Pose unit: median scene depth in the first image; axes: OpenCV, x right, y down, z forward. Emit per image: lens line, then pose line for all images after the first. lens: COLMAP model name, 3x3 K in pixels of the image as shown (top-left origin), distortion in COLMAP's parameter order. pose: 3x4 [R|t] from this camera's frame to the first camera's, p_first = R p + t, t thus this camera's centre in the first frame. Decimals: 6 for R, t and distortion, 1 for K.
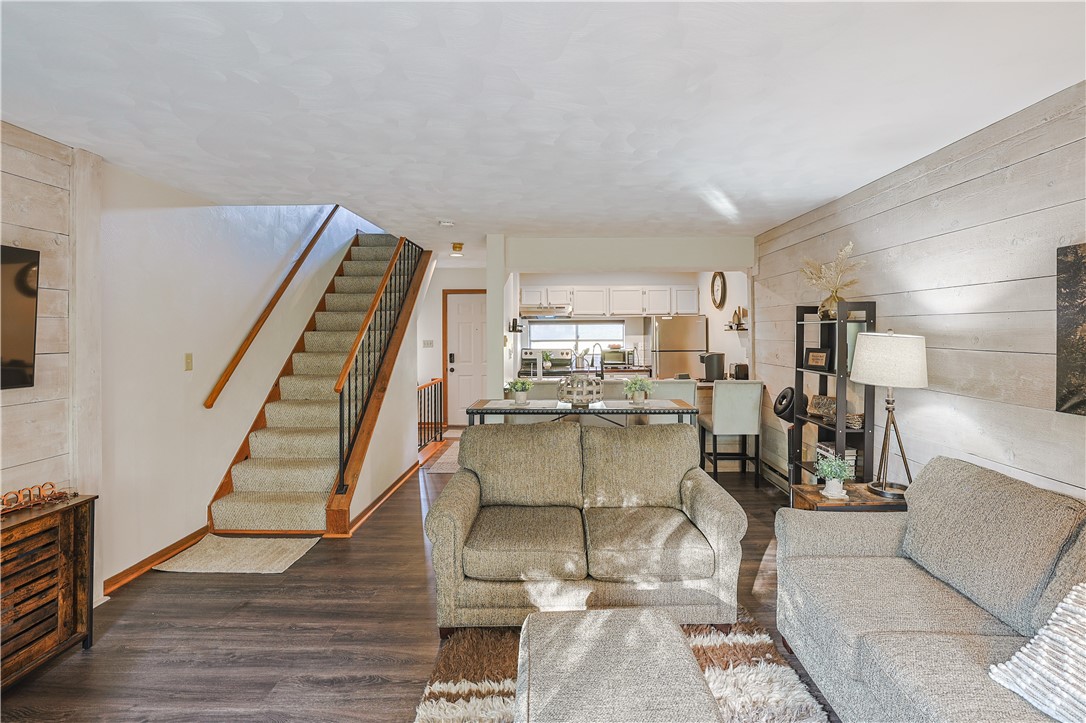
lens RADIAL K [[495.7, 0, 548.5], [0, 495.7, 326.6], [0, 0, 1]] dist [-0.044845, 0.013283]
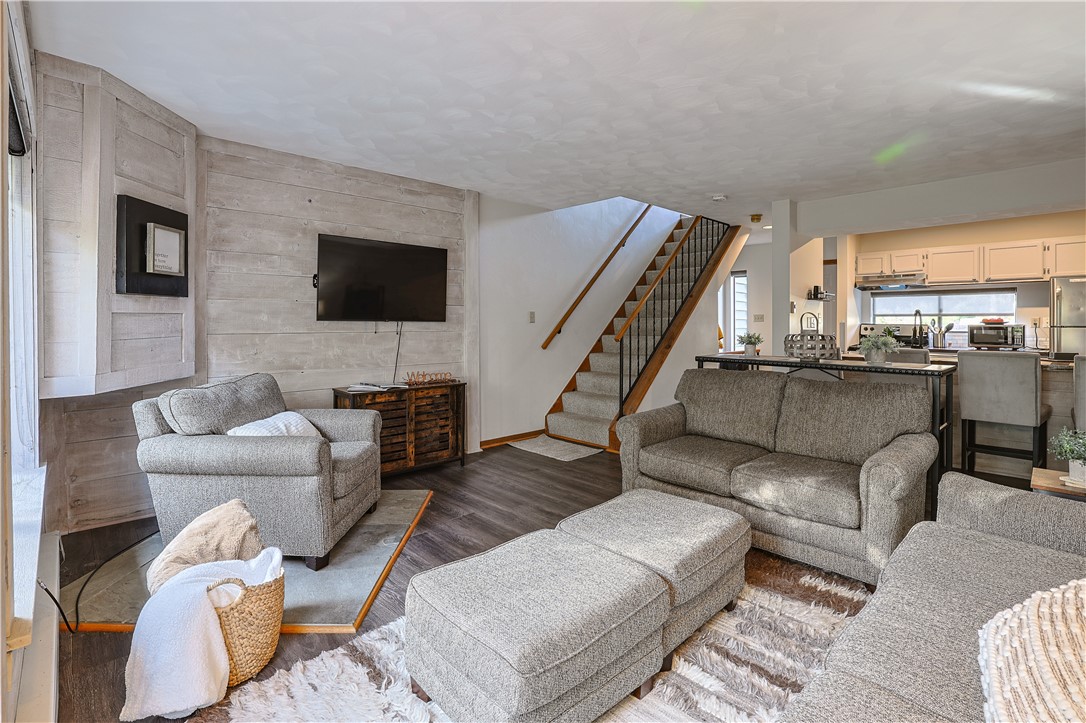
lens RADIAL K [[495.7, 0, 548.5], [0, 495.7, 326.6], [0, 0, 1]] dist [-0.044845, 0.013283]
pose [[0.702117, 0.014598, -0.711912, 0.402643], [0.000108, 0.999788, 0.020609, 0.071862], [0.712061, -0.014547, 0.701966, -0.051146]]
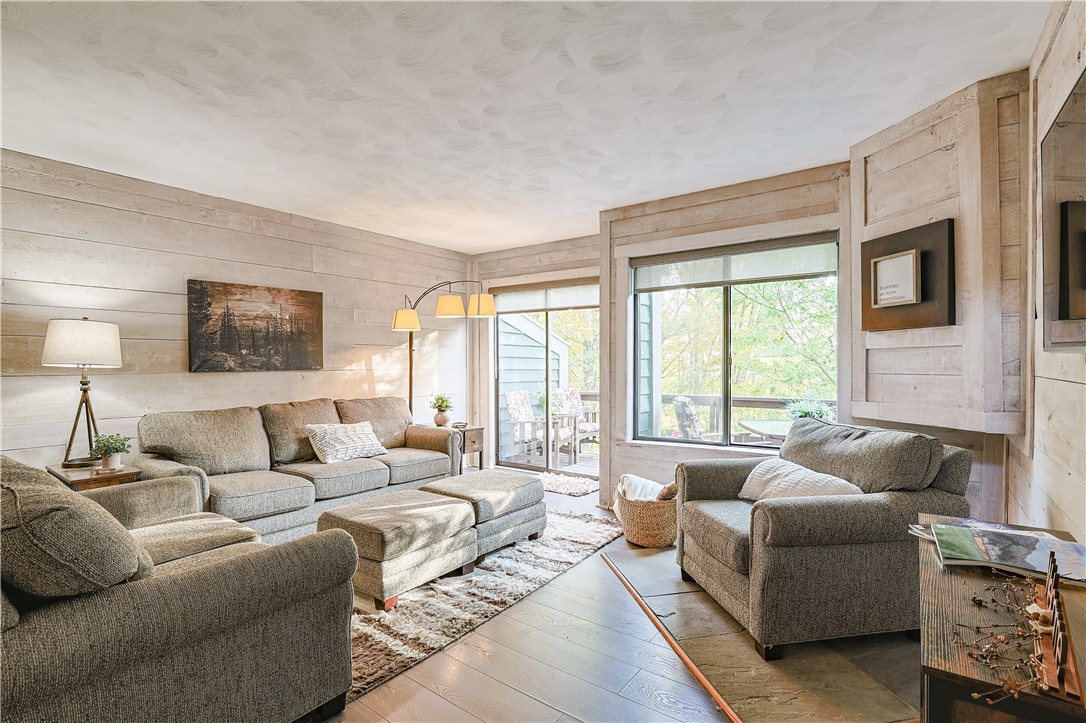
lens RADIAL K [[495.7, 0, 548.5], [0, 495.7, 326.6], [0, 0, 1]] dist [-0.044845, 0.013283]
pose [[-0.811321, 0.050995, 0.582373, -0.584646], [0.005809, 0.996842, -0.079194, 0.089204], [-0.584572, -0.060869, -0.809055, 0.946315]]
